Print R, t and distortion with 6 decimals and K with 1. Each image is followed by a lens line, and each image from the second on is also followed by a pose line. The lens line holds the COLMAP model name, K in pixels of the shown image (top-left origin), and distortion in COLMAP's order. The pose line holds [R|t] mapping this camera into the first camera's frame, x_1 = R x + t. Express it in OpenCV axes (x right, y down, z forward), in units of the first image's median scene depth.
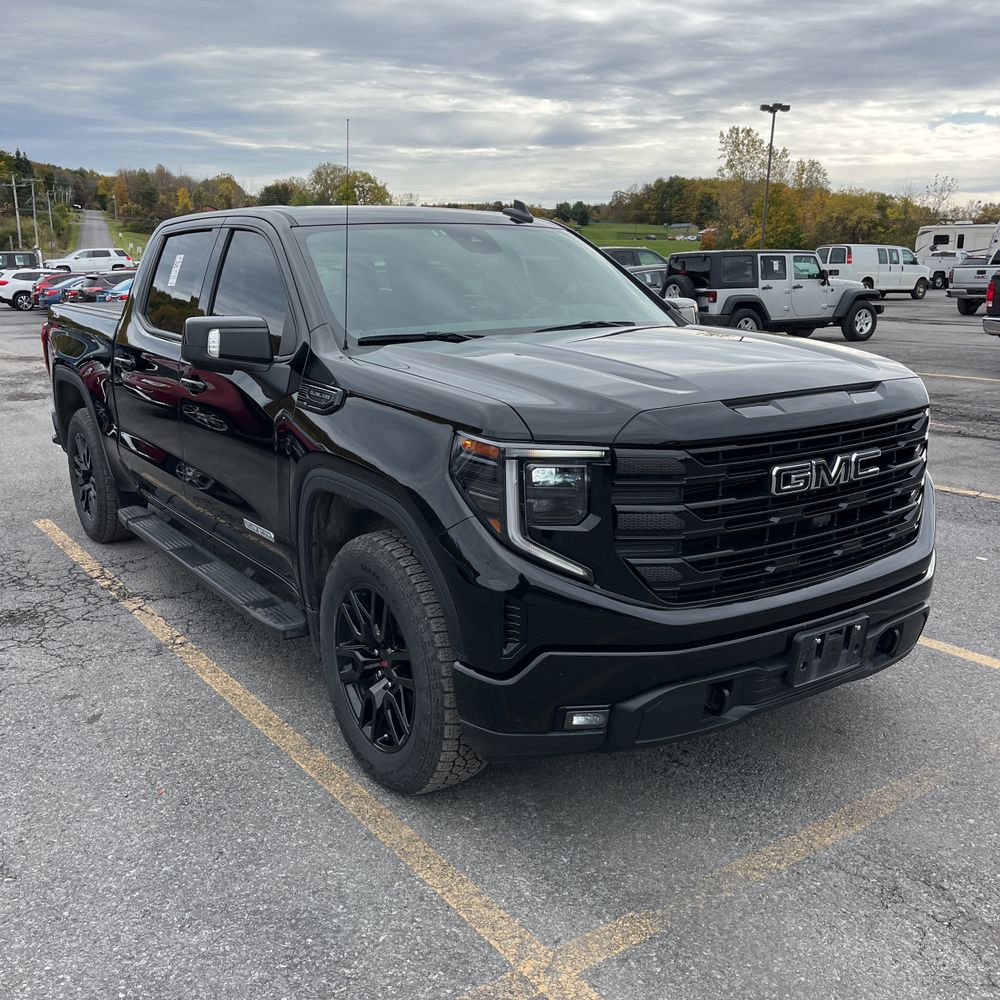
lens RADIAL K [[1033.3, 0, 494.6], [0, 1033.3, 499.1], [0, 0, 1]] dist [0.042400, 0.000000]
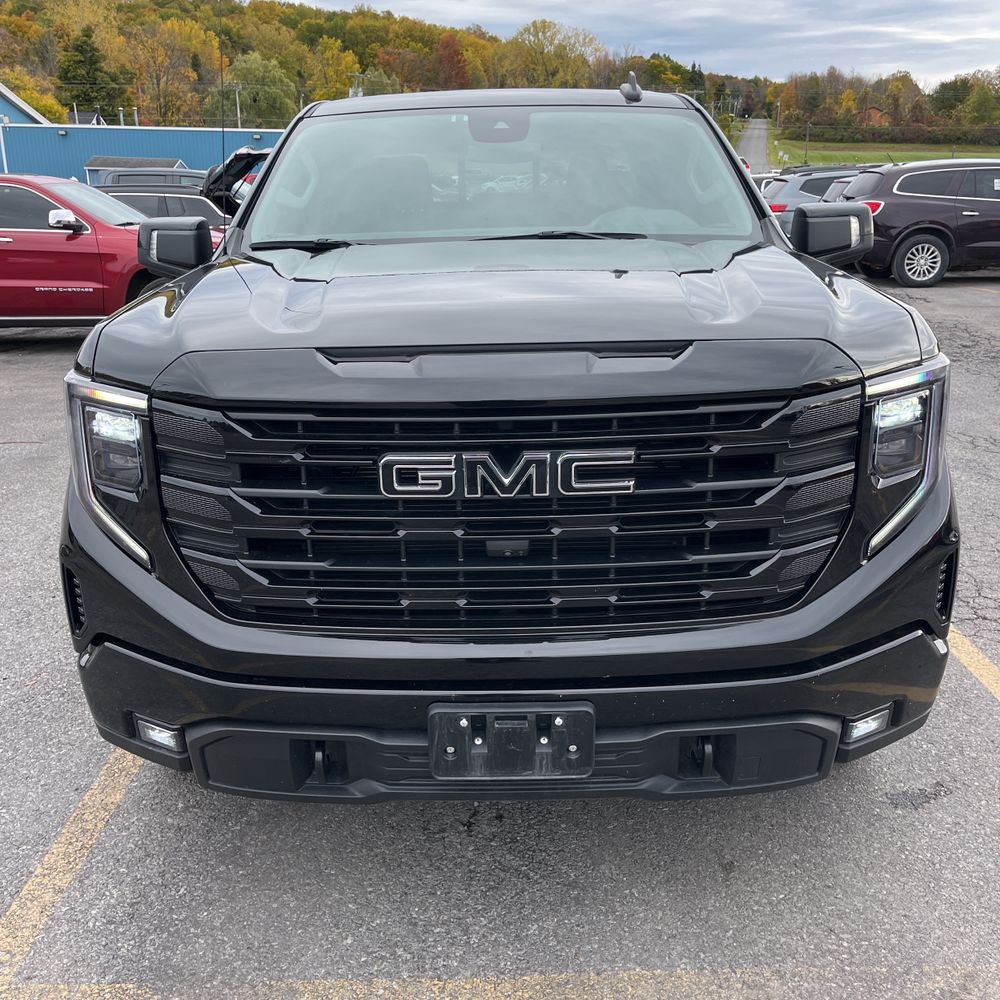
lens RADIAL K [[1033.3, 0, 491.5], [0, 1033.3, 497.1], [0, 0, 1]] dist [0.042400, 0.000000]
pose [[0.826860, 0.161752, -0.538645, 0.661488], [-0.118254, 0.986341, 0.114664, -0.085142], [0.549835, -0.031114, 0.834694, 0.456835]]
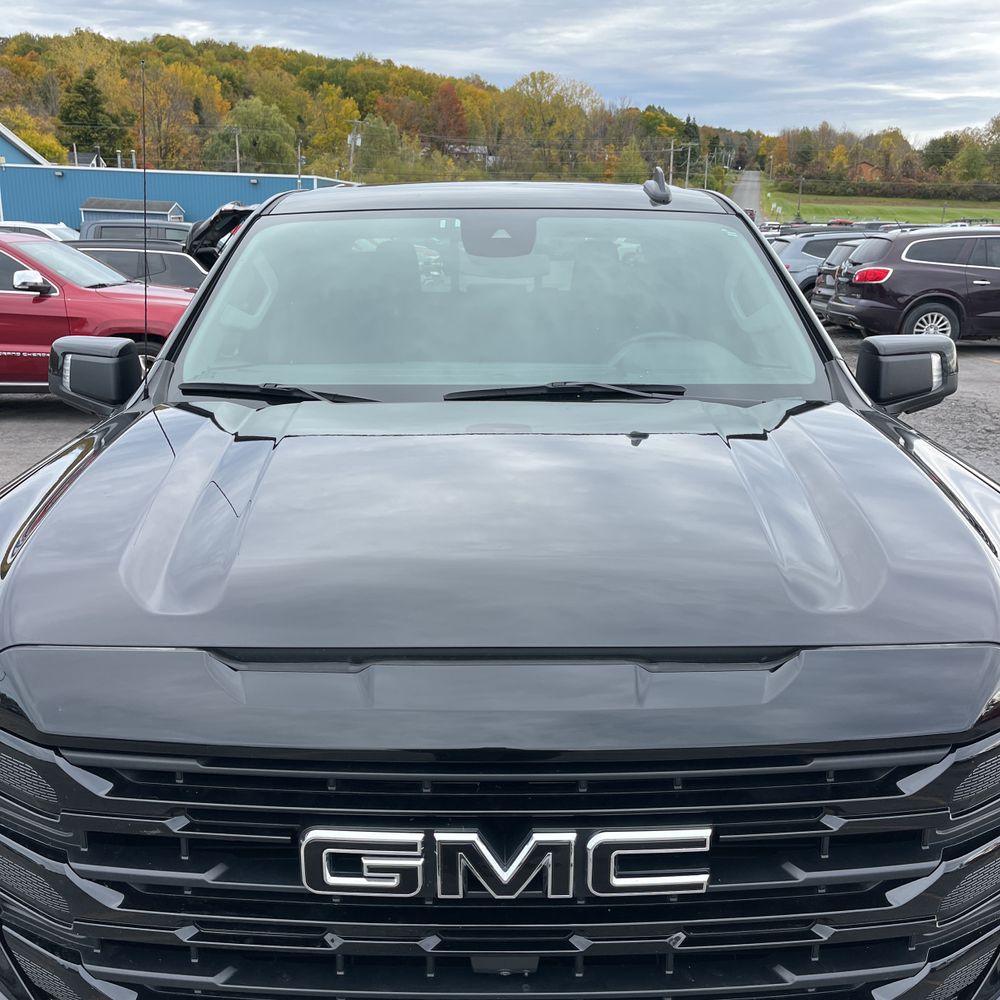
lens RADIAL K [[1033.3, 0, 492.5], [0, 1033.3, 498.5], [0, 0, 1]] dist [0.042400, 0.000000]
pose [[0.829233, 0.153989, -0.537270, 0.512607], [-0.134589, 0.988025, 0.075454, -0.196480], [0.542455, 0.009742, 0.840028, 0.654313]]
